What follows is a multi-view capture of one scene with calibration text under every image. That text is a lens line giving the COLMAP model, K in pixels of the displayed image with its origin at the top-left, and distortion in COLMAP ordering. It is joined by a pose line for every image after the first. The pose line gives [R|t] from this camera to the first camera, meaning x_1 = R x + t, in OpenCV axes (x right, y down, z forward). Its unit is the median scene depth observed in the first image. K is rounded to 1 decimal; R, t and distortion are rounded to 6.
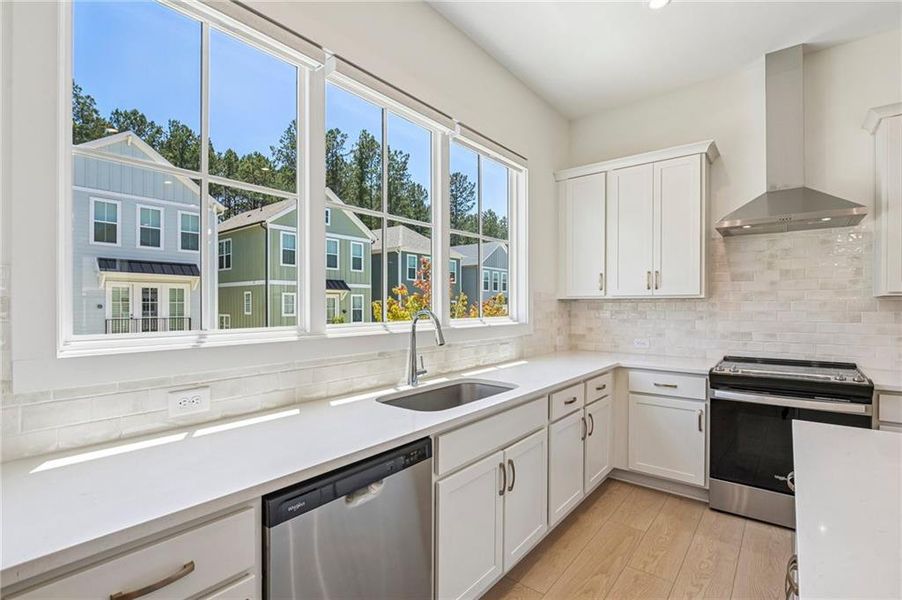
lens RADIAL K [[413.0, 0, 457.4], [0, 413.0, 304.2], [0, 0, 1]] dist [-0.010920, -0.000377]
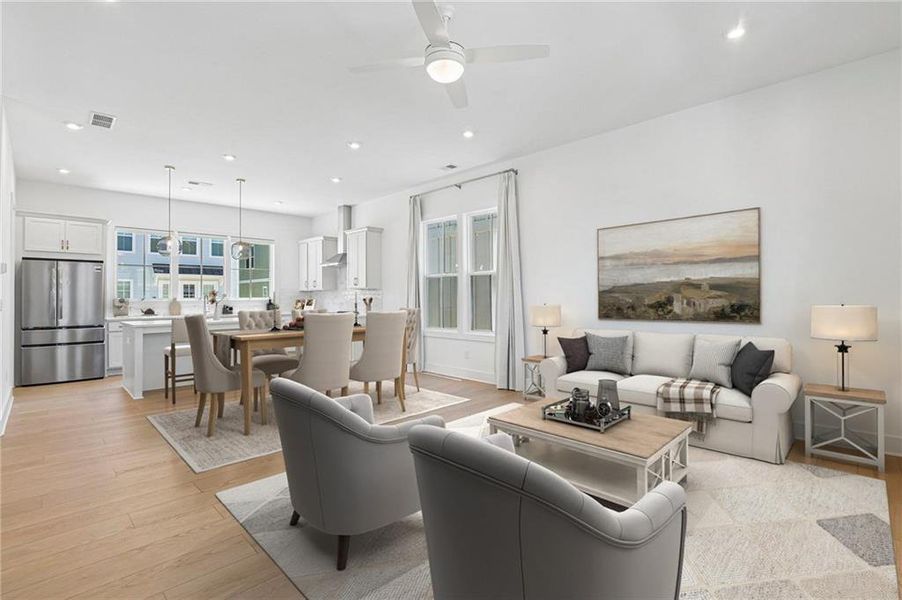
lens RADIAL K [[413.0, 0, 458.3], [0, 413.0, 294.1], [0, 0, 1]] dist [-0.010920, -0.000377]
pose [[0.994215, -0.004566, -0.107312, 0.312625], [0.004013, 0.999978, -0.005375, 0.005238], [0.107334, 0.004913, 0.994211, -0.298316]]
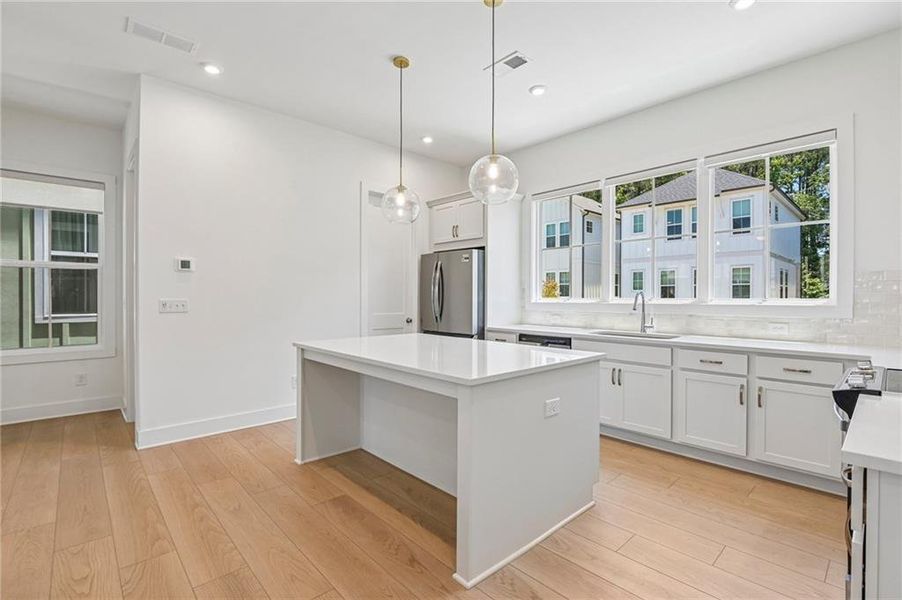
lens RADIAL K [[413.0, 0, 452.7], [0, 413.0, 298.4], [0, 0, 1]] dist [-0.010920, -0.000377]
pose [[-0.157333, 0.007102, -0.987520, 0.224278], [-0.000451, 0.999974, 0.007264, 0.003950], [0.987546, 0.001589, -0.157325, 0.056231]]
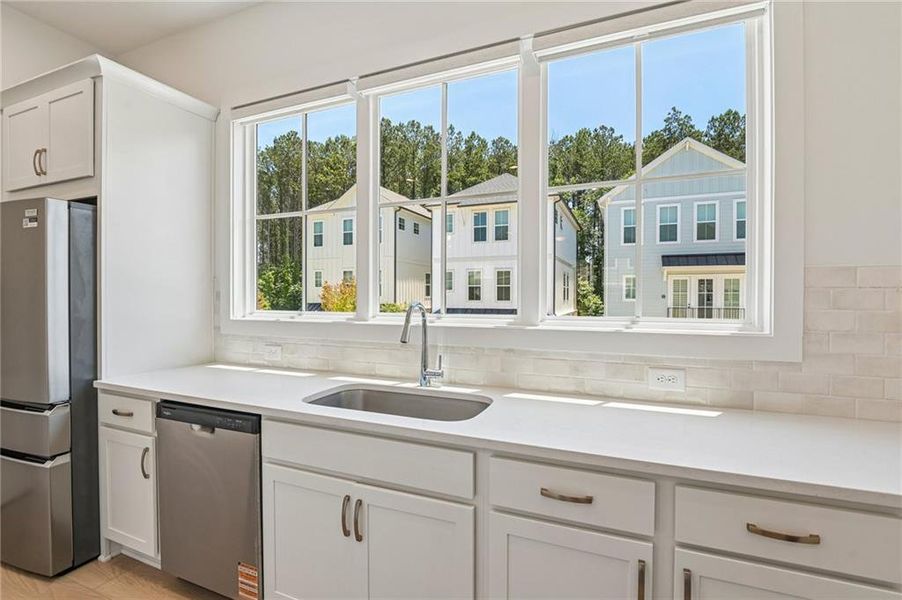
lens RADIAL K [[413.0, 0, 458.7], [0, 413.0, 298.7], [0, 0, 1]] dist [-0.010920, -0.000377]
pose [[0.279664, 0.010640, -0.960039, 0.095265], [-0.000797, 0.999941, 0.010850, -0.000224], [0.960097, -0.002269, 0.279656, 0.101294]]
